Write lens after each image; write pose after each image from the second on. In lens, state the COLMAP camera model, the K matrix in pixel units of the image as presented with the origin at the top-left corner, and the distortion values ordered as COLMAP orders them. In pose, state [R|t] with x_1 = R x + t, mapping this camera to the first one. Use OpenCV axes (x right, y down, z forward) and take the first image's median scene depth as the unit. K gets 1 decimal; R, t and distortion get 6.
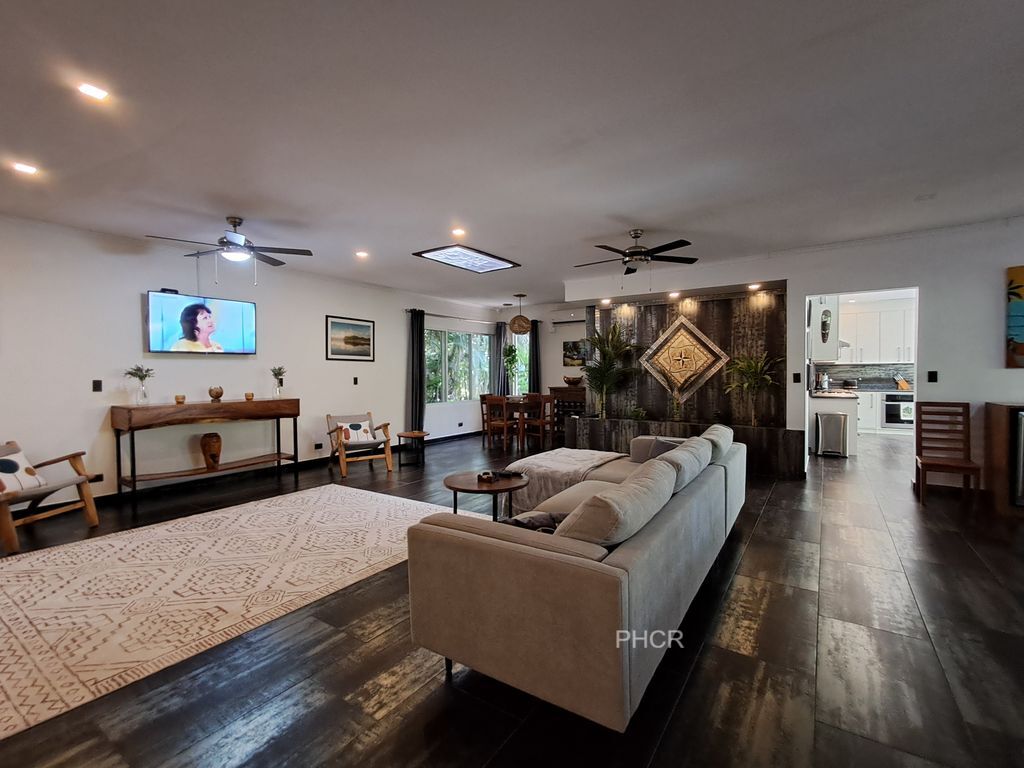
lens RADIAL K [[463.2, 0, 506.9], [0, 463.2, 383.3], [0, 0, 1]] dist [0.001844, 0.000168]
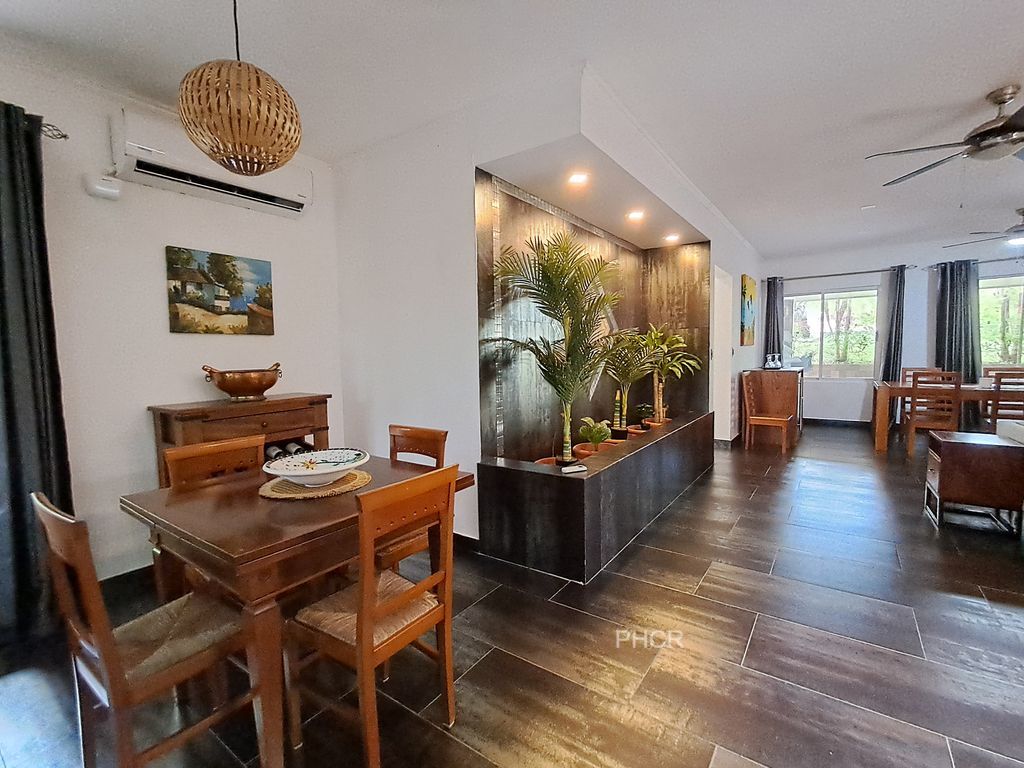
lens RADIAL K [[463.2, 0, 506.9], [0, 463.2, 383.3], [0, 0, 1]] dist [0.001844, 0.000168]
pose [[0.021208, -0.058067, 0.998087, -0.216451], [0.041094, 0.997519, 0.057160, -0.018469], [-0.998930, 0.039803, 0.023542, 1.061896]]
